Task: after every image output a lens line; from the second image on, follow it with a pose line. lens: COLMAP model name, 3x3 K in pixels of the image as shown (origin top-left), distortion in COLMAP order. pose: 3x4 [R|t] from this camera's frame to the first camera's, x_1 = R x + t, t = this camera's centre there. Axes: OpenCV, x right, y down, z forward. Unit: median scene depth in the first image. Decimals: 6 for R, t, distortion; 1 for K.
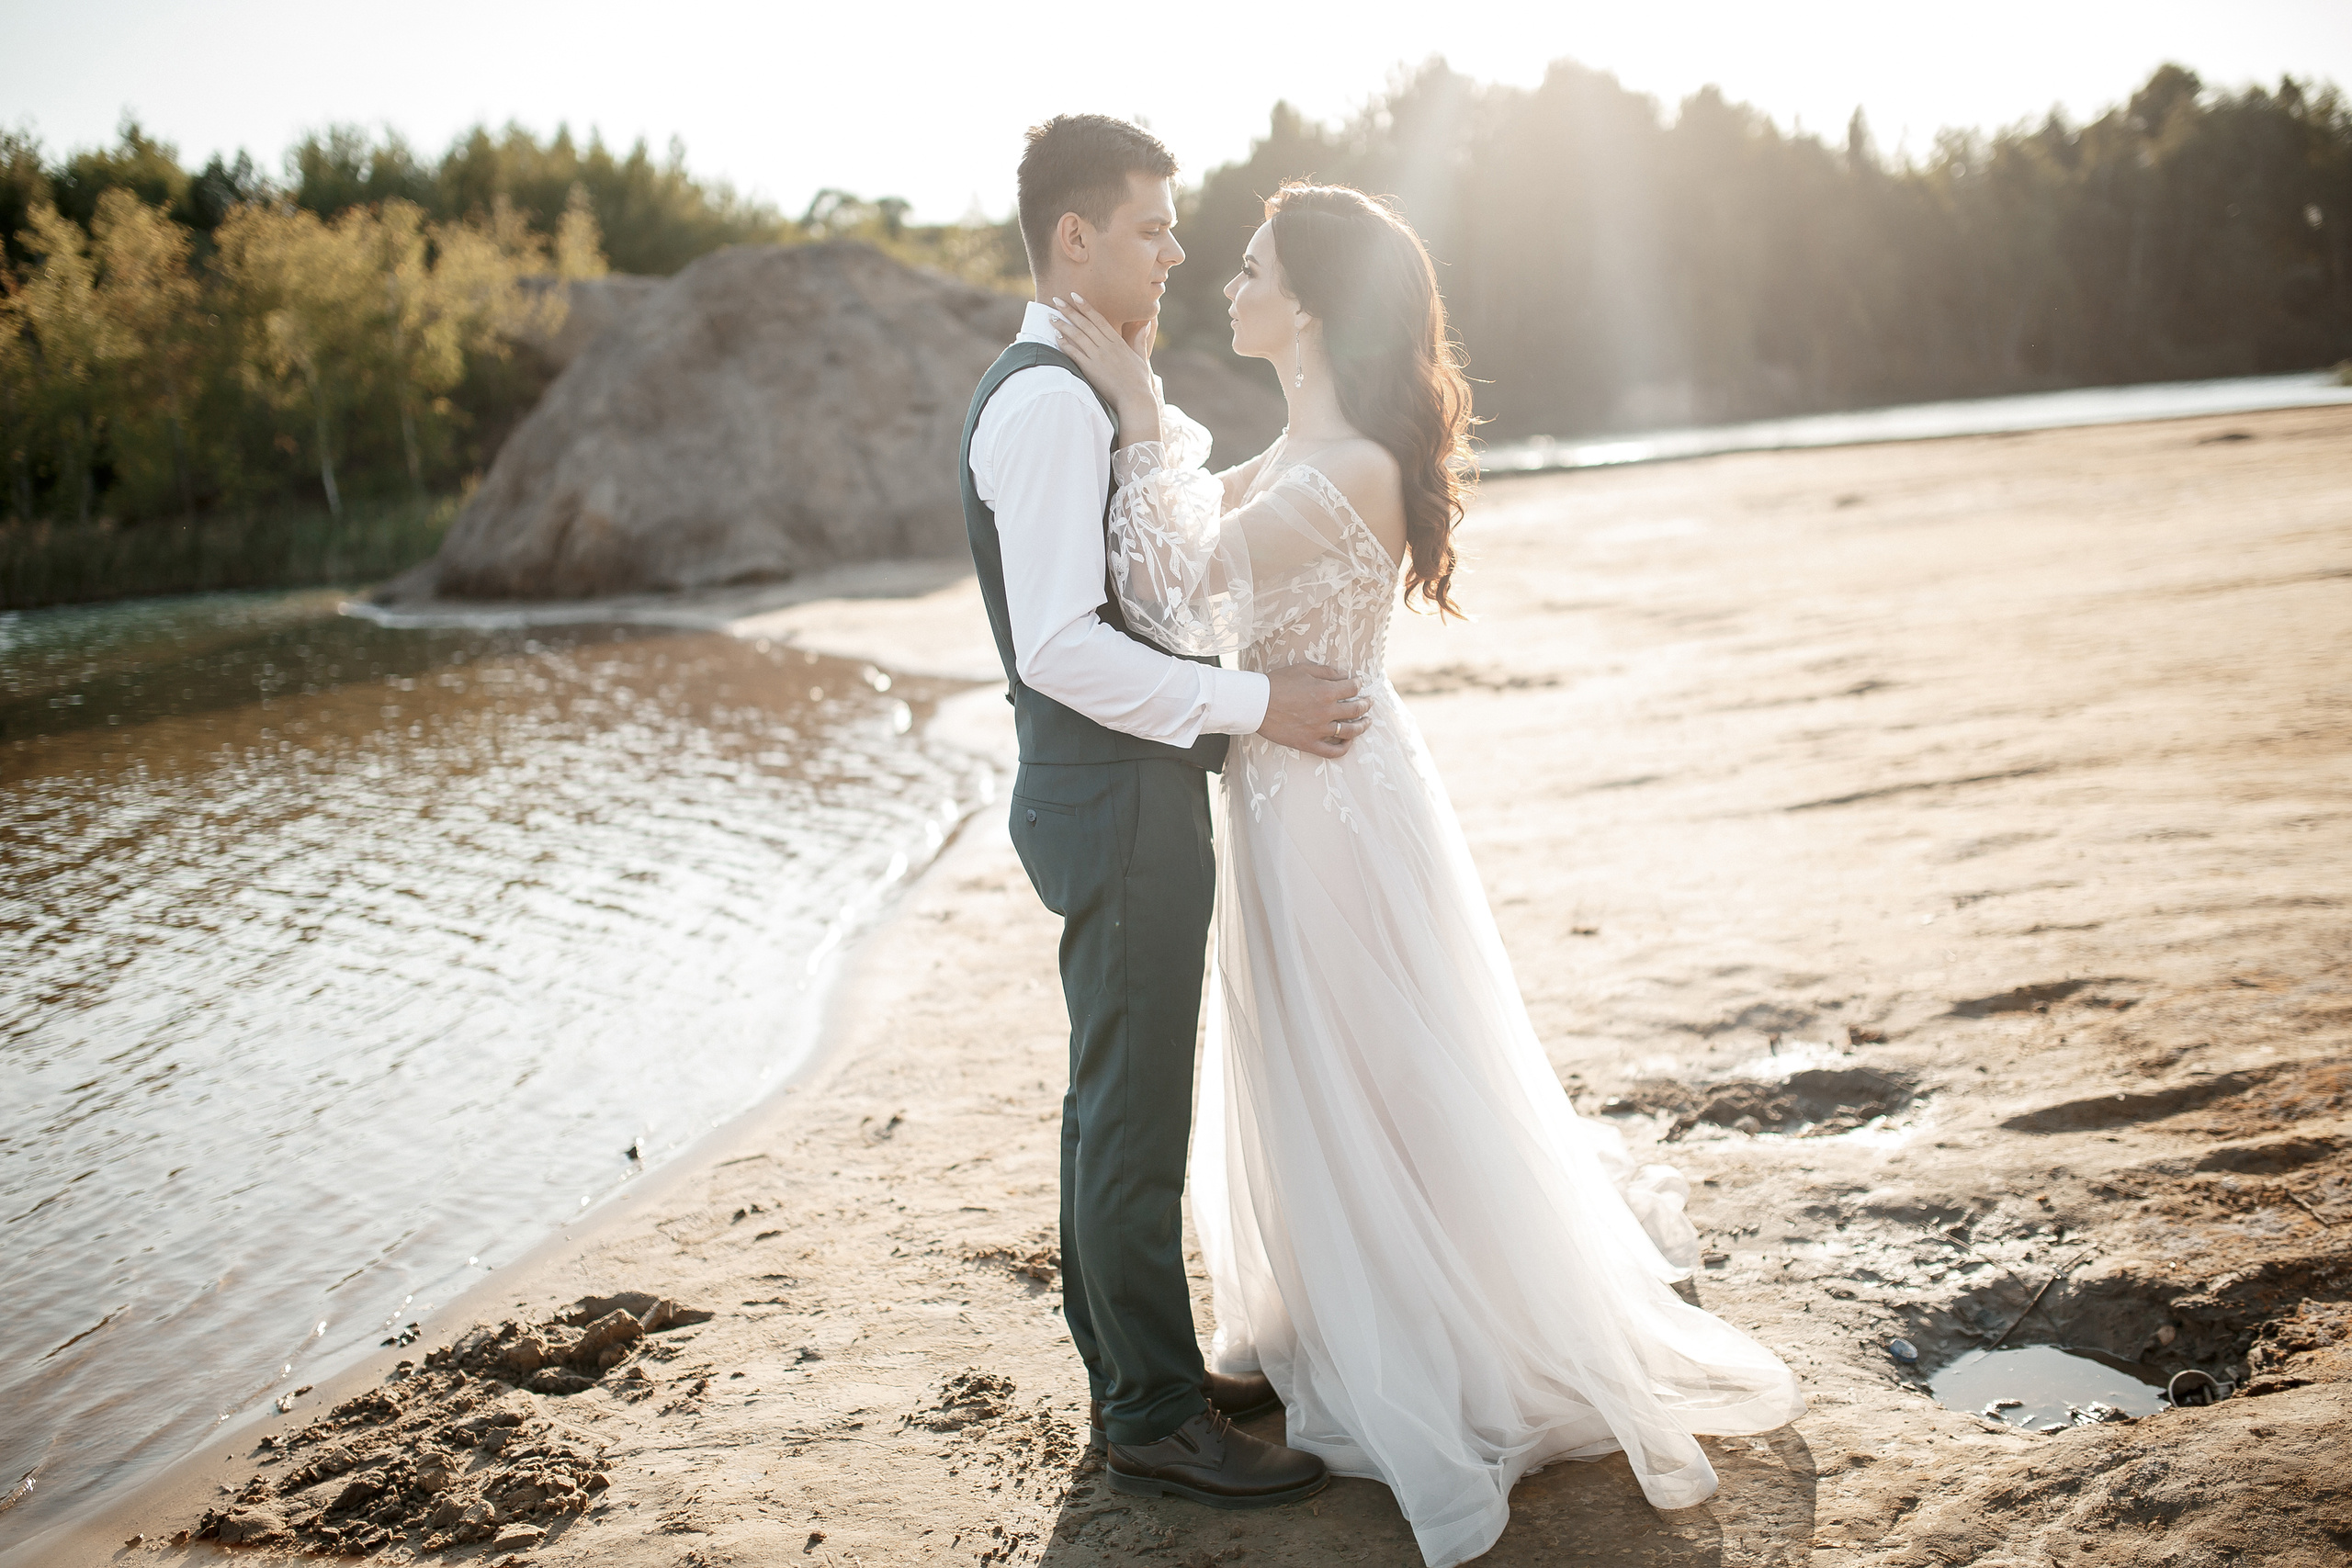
lens RADIAL K [[2264.1, 0, 1164.2], [0, 2264.1, 783.0], [0, 0, 1]] dist [-0.055369, 0.086257]
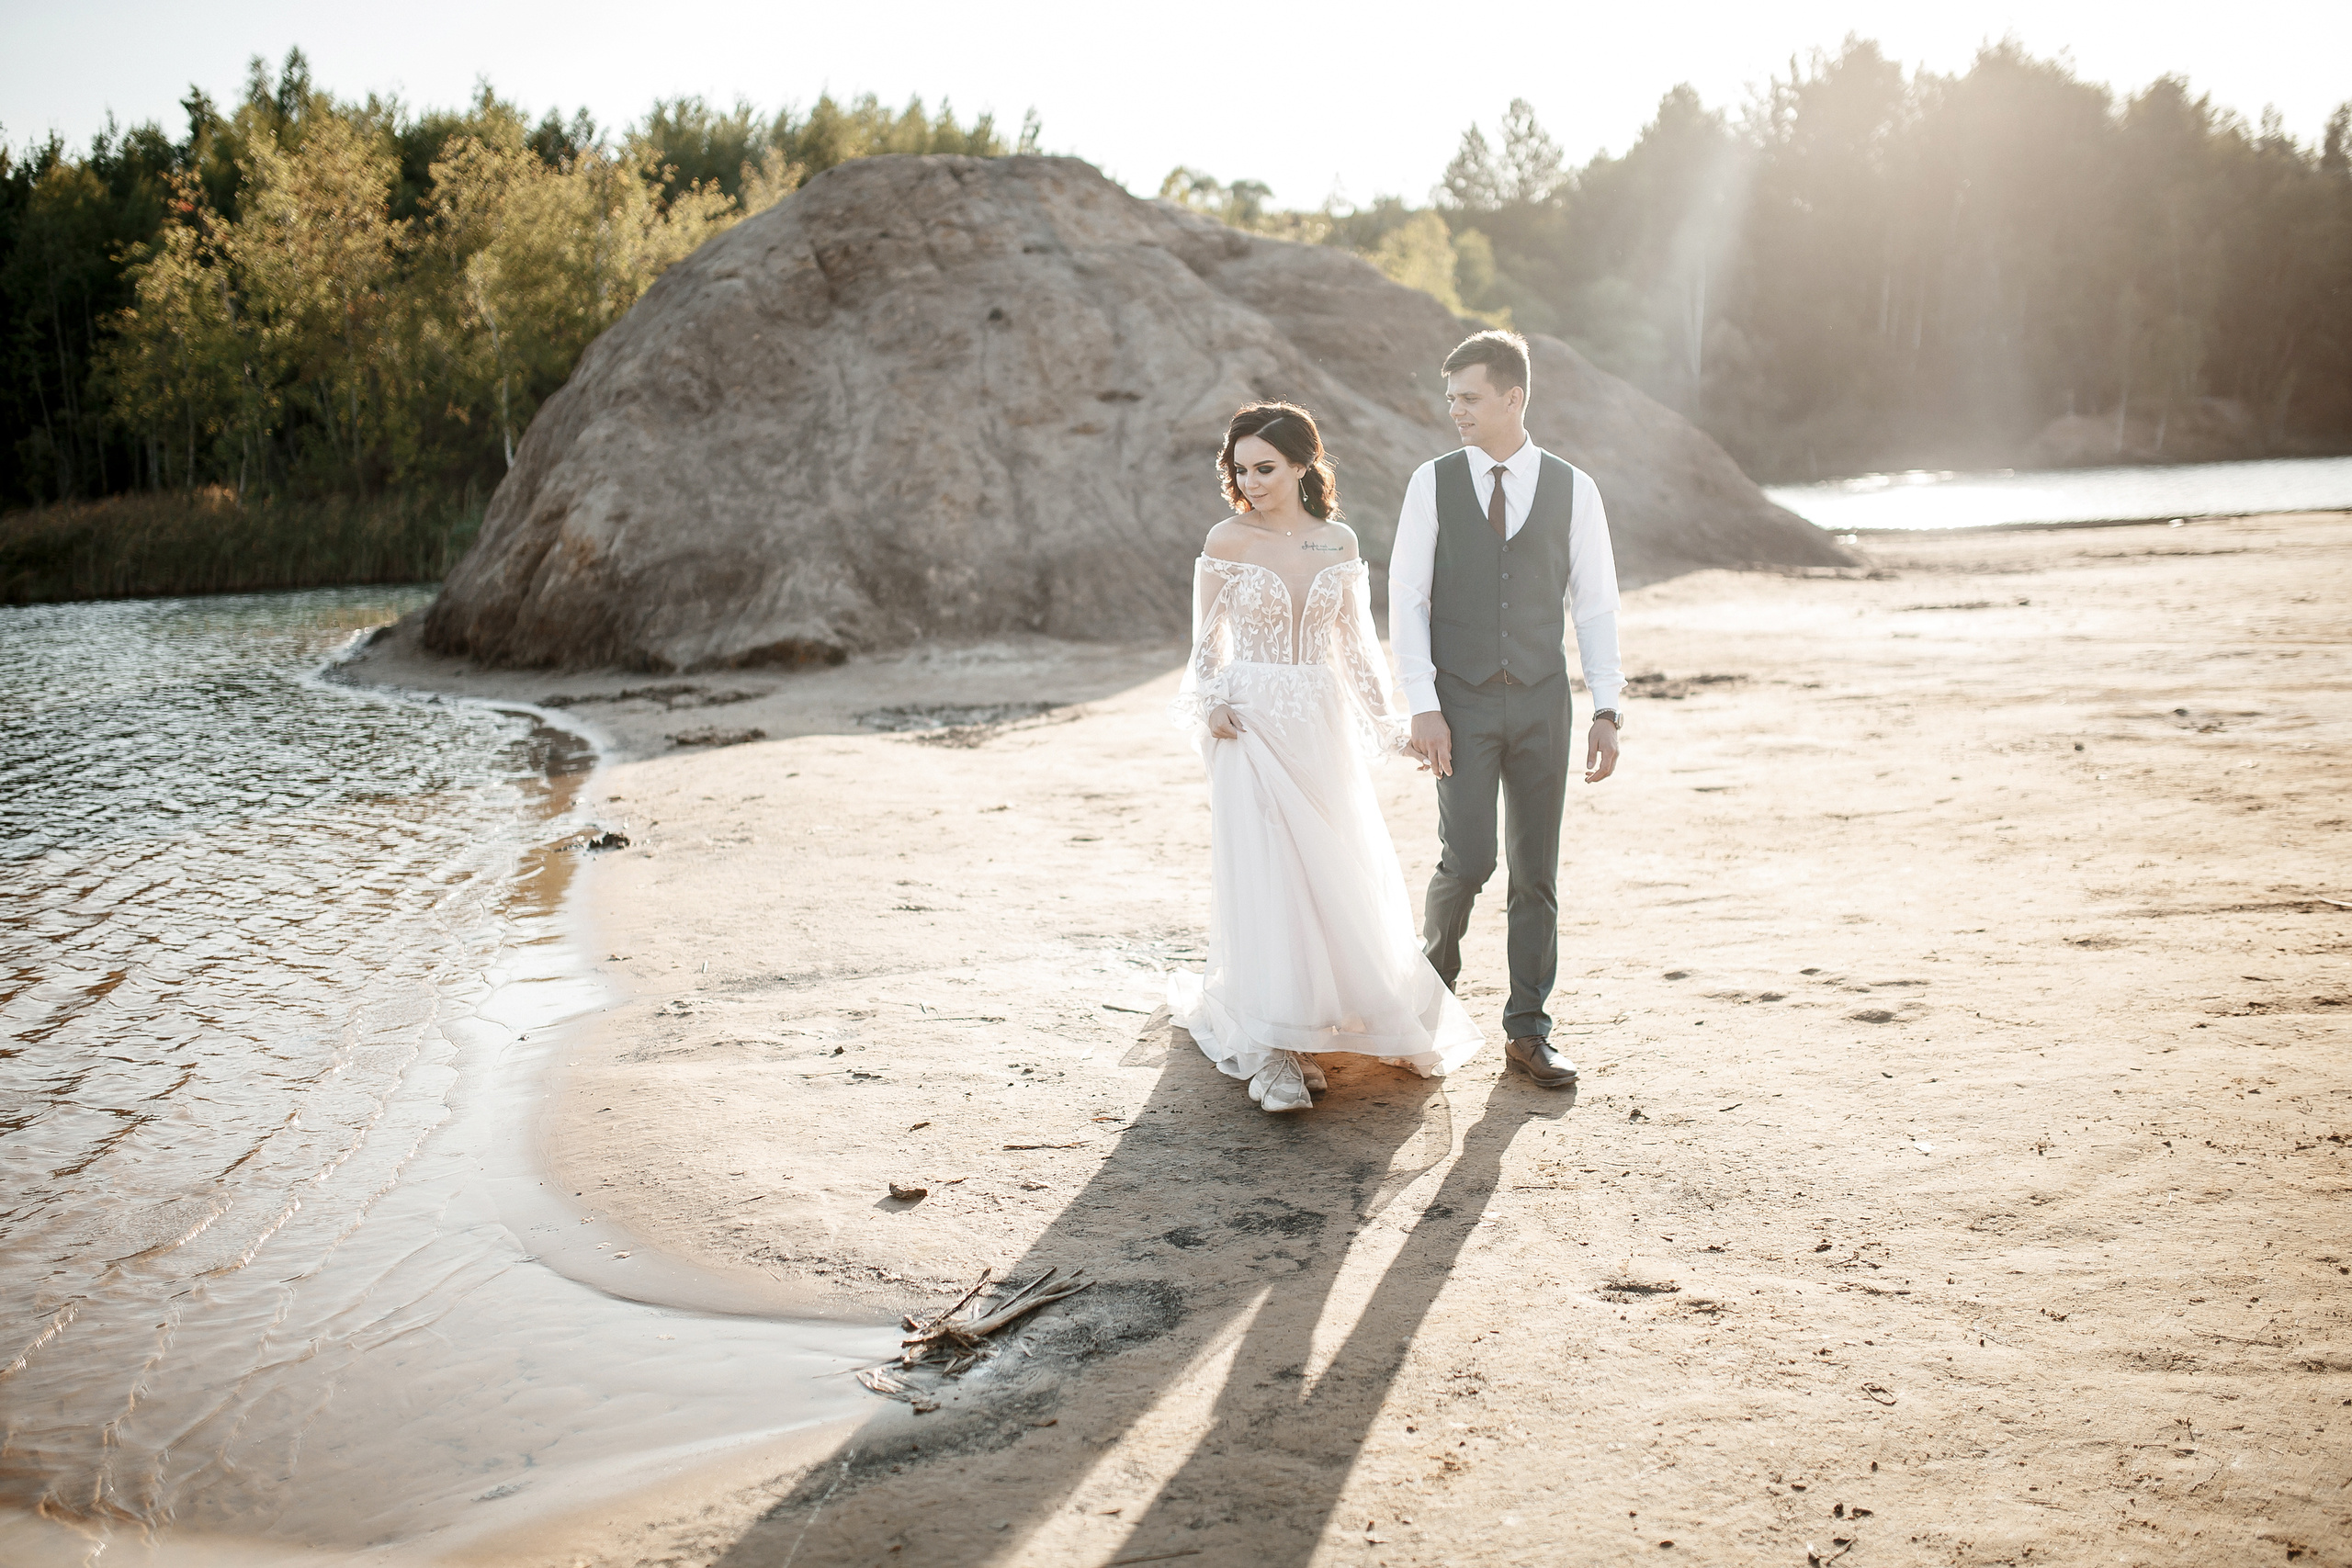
lens RADIAL K [[2121.4, 0, 1146.7], [0, 2121.4, 815.3], [0, 0, 1]] dist [-0.064524, 0.077291]
pose [[0.983483, 0.073810, -0.165269, 0.090427], [-0.069543, 0.997083, 0.031463, -0.424172], [0.167110, -0.019450, 0.985746, 2.592010]]
